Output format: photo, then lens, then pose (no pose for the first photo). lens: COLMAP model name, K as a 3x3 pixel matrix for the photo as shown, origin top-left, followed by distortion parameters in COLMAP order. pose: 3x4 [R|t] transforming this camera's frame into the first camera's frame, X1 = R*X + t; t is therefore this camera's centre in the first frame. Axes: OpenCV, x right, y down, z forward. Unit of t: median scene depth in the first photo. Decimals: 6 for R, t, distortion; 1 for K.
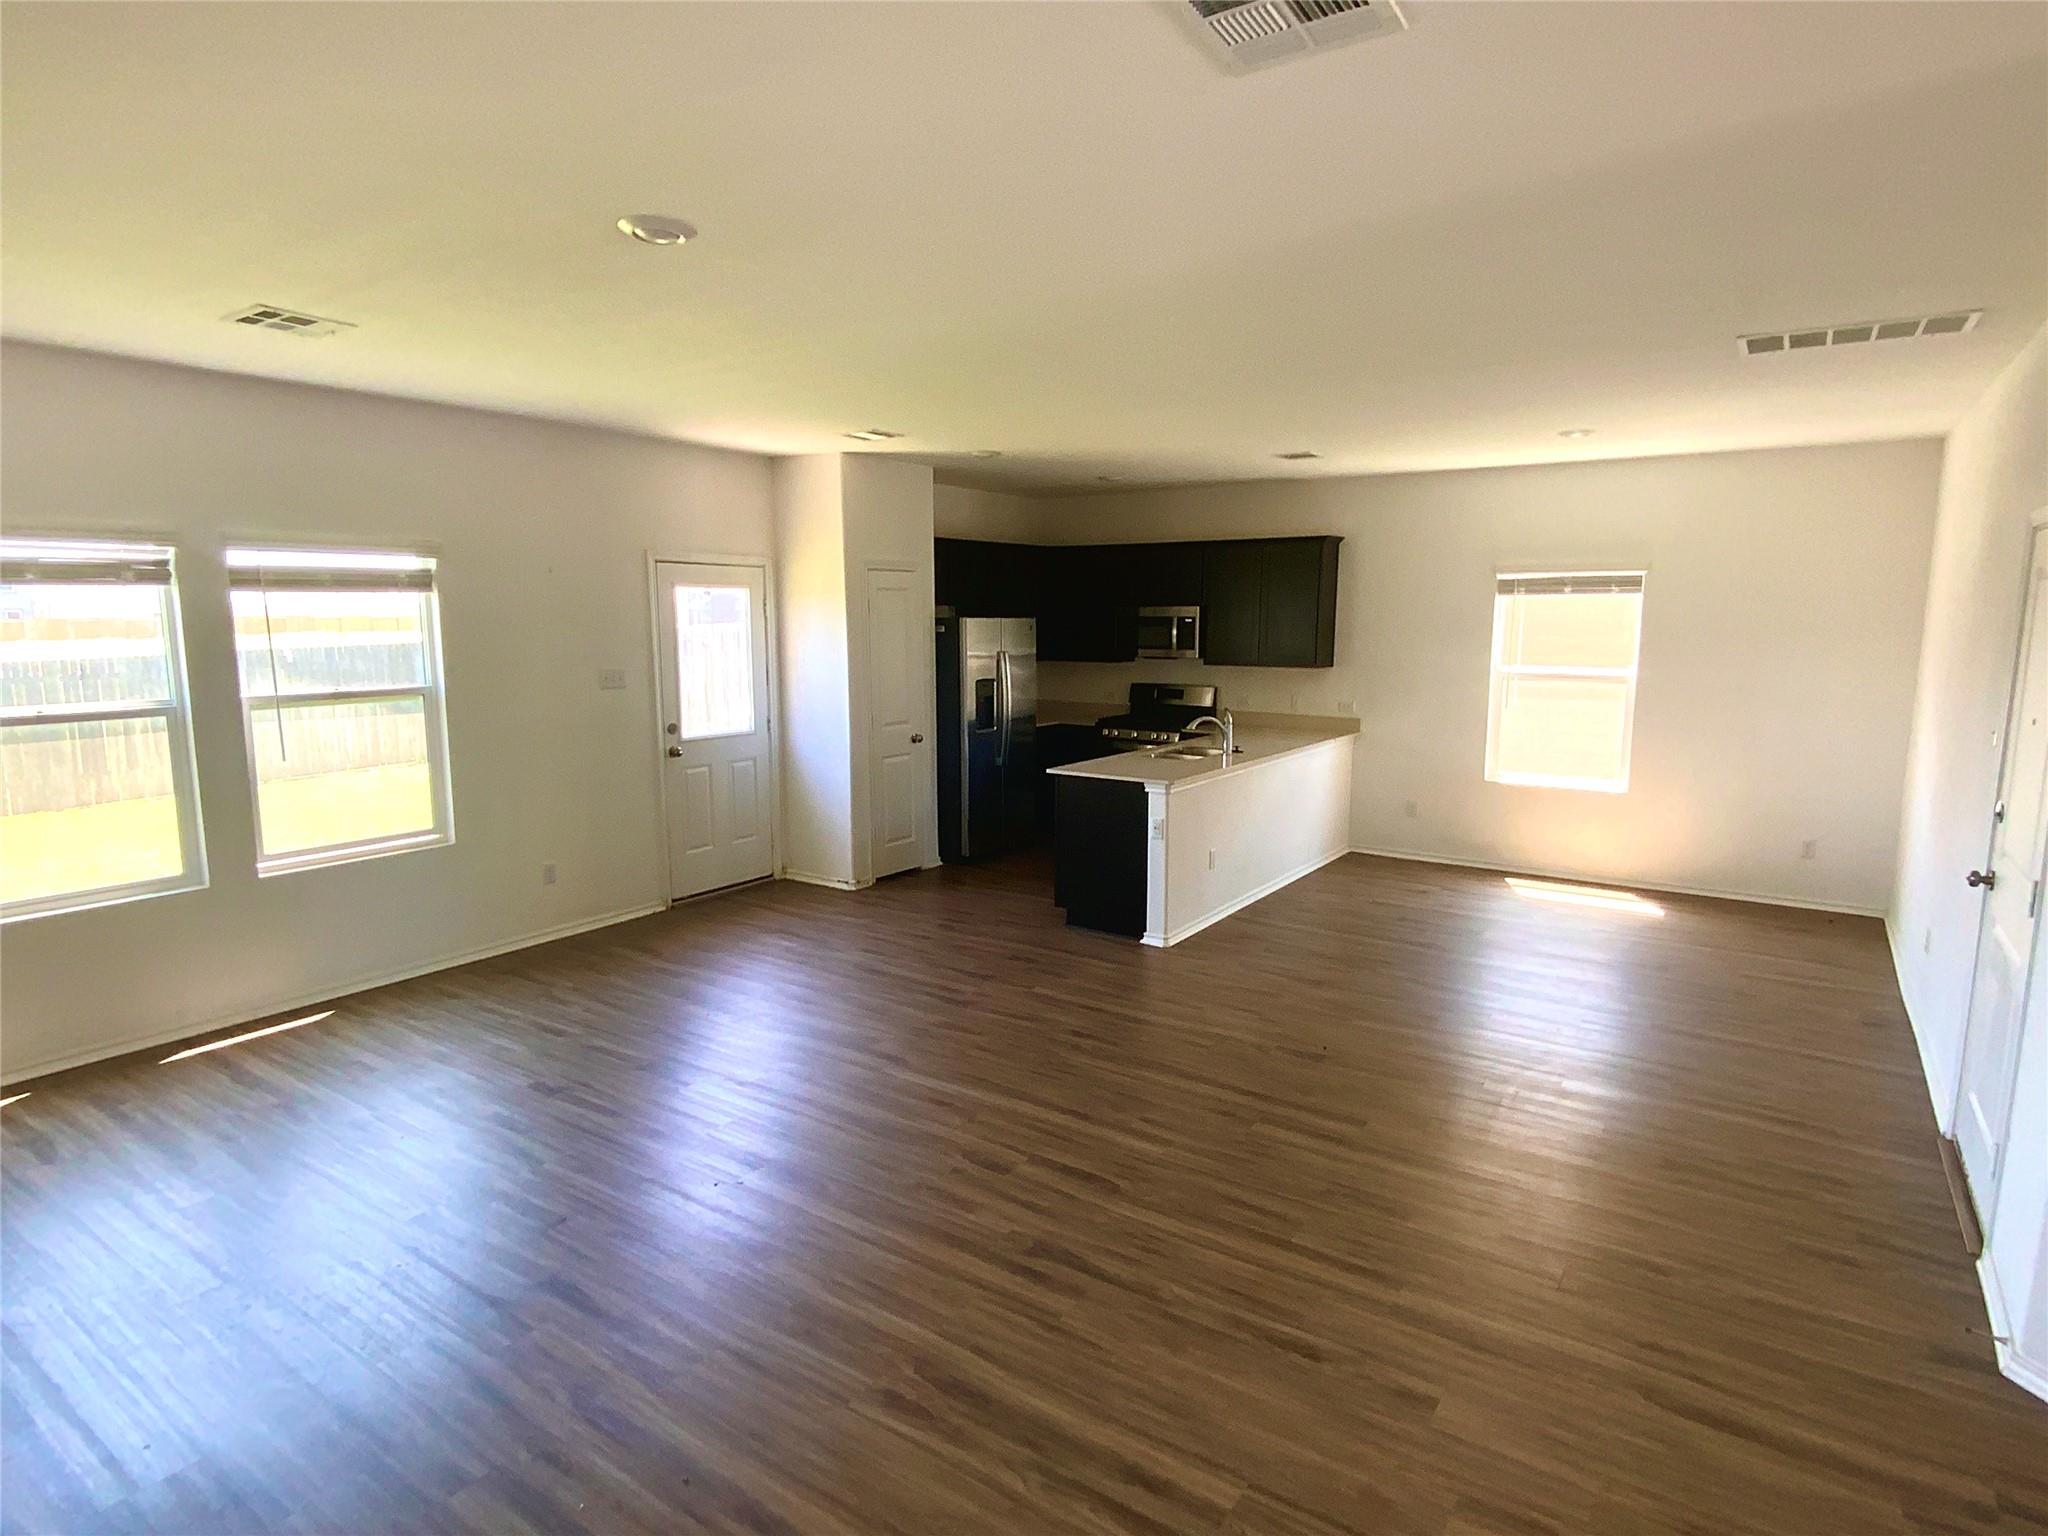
lens RADIAL K [[1103.8, 0, 1024.0], [0, 1103.8, 768.0], [0, 0, 1]] dist [0.046241, 0.000114]
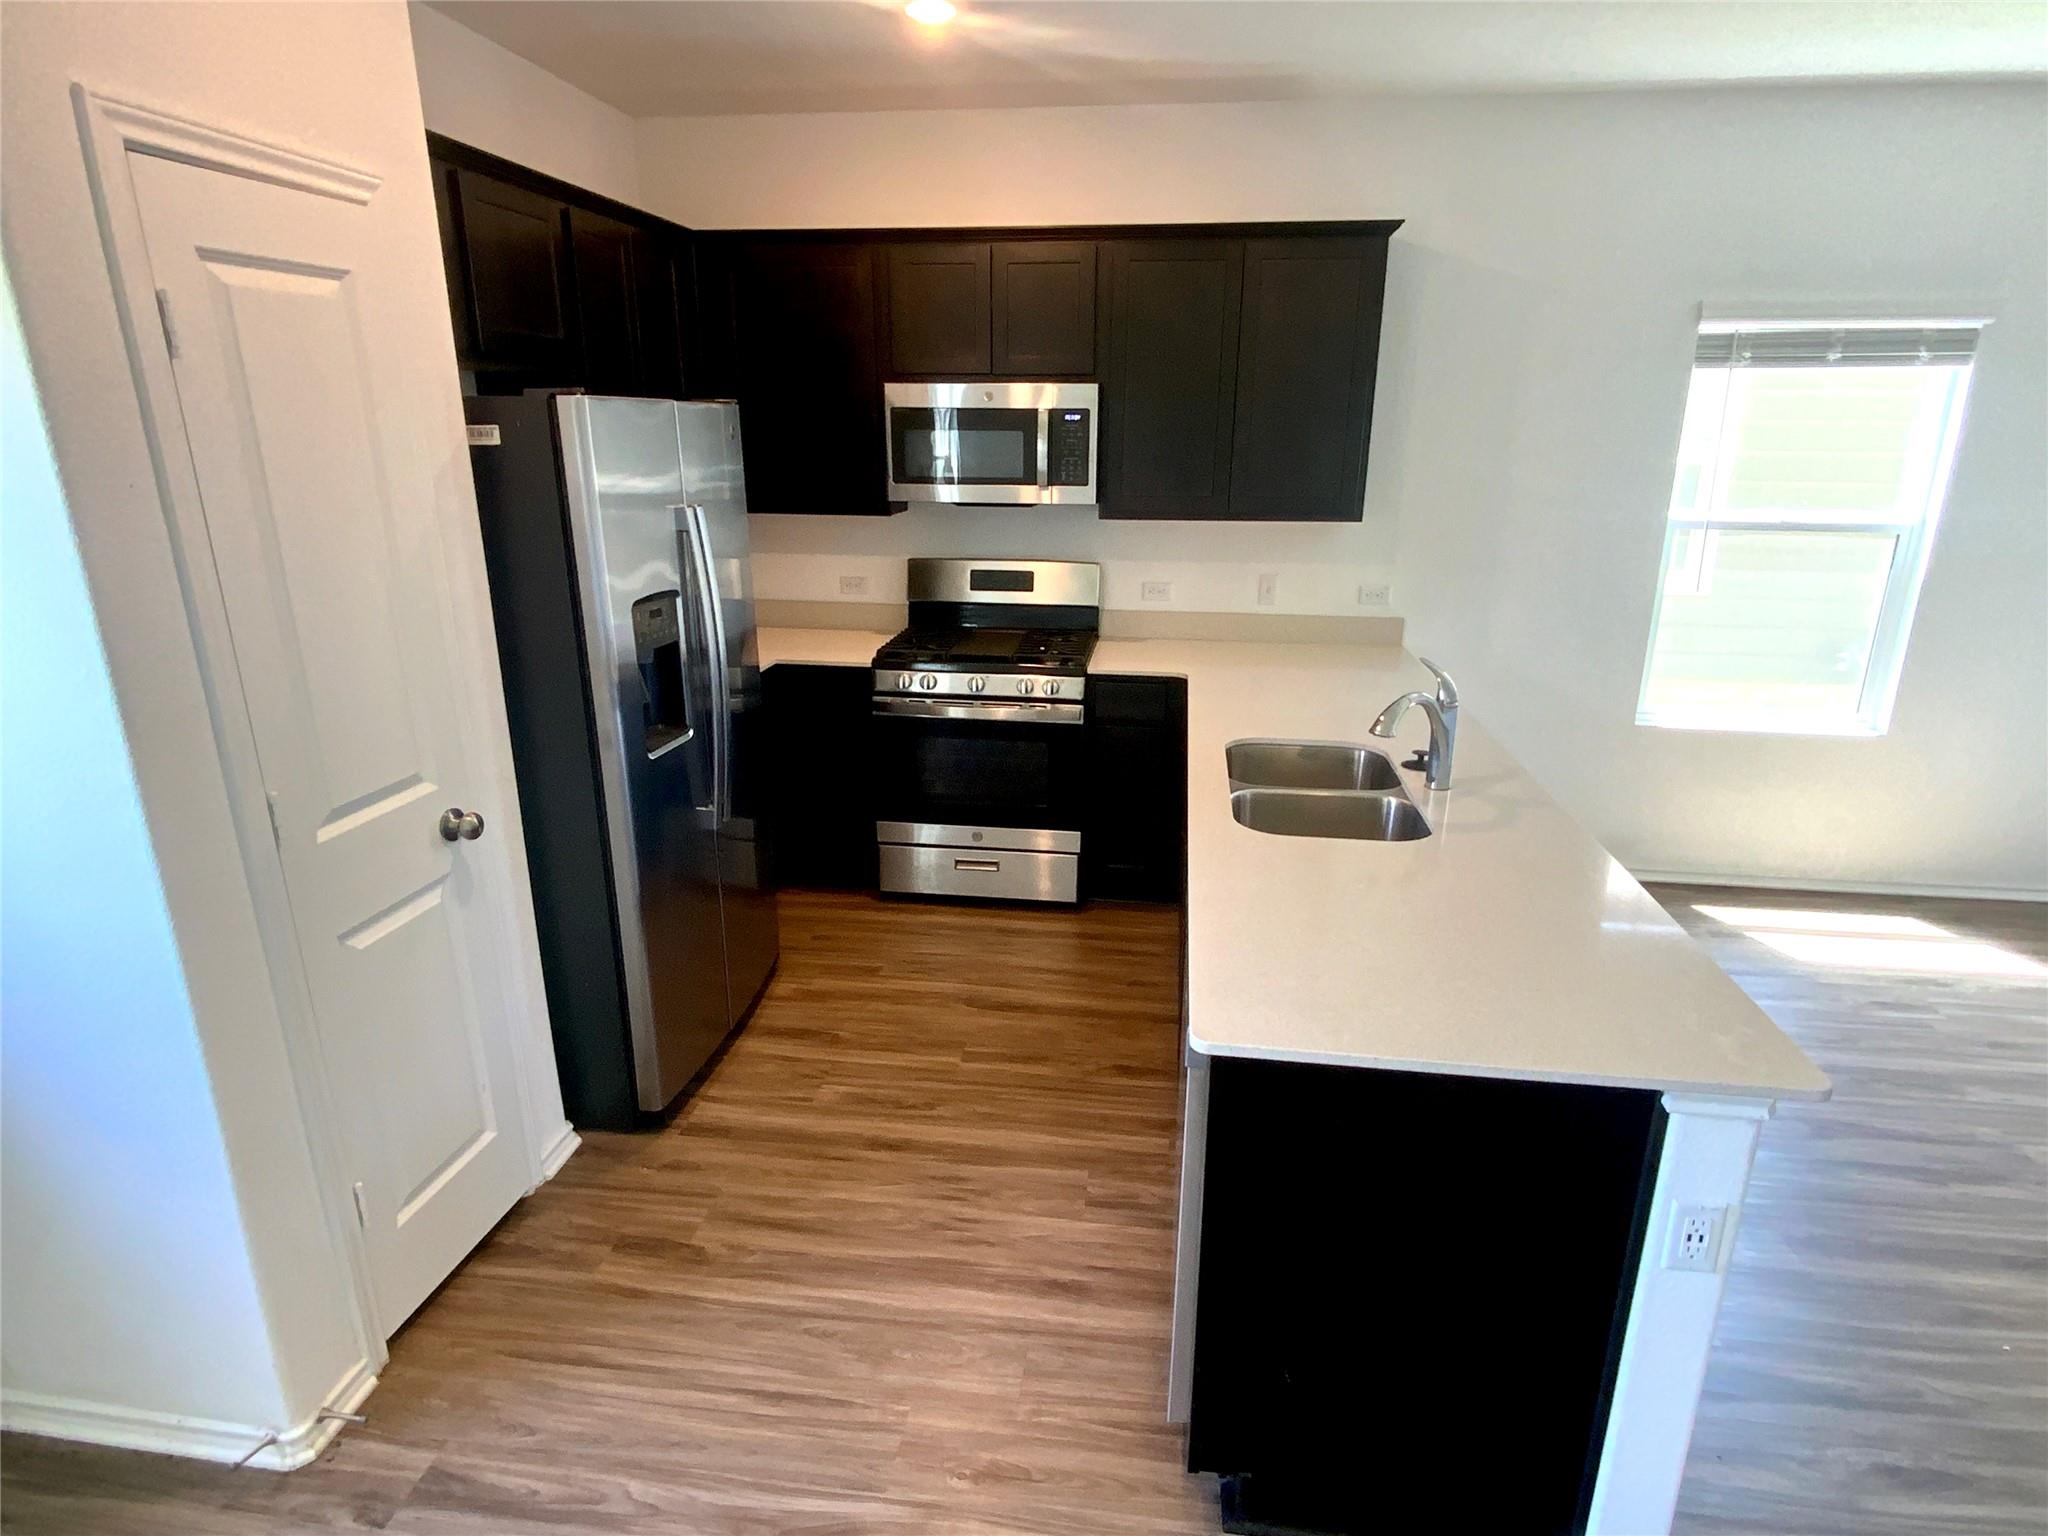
lens RADIAL K [[1069.2, 0, 1024.0], [0, 1069.2, 768.0], [0, 0, 1]] dist [0.017760, 0.000319]
pose [[0.901282, -0.129762, 0.413343, -0.087772], [0.056496, 0.981146, 0.184825, -0.097216], [-0.429533, -0.143227, 0.891621, 0.767504]]
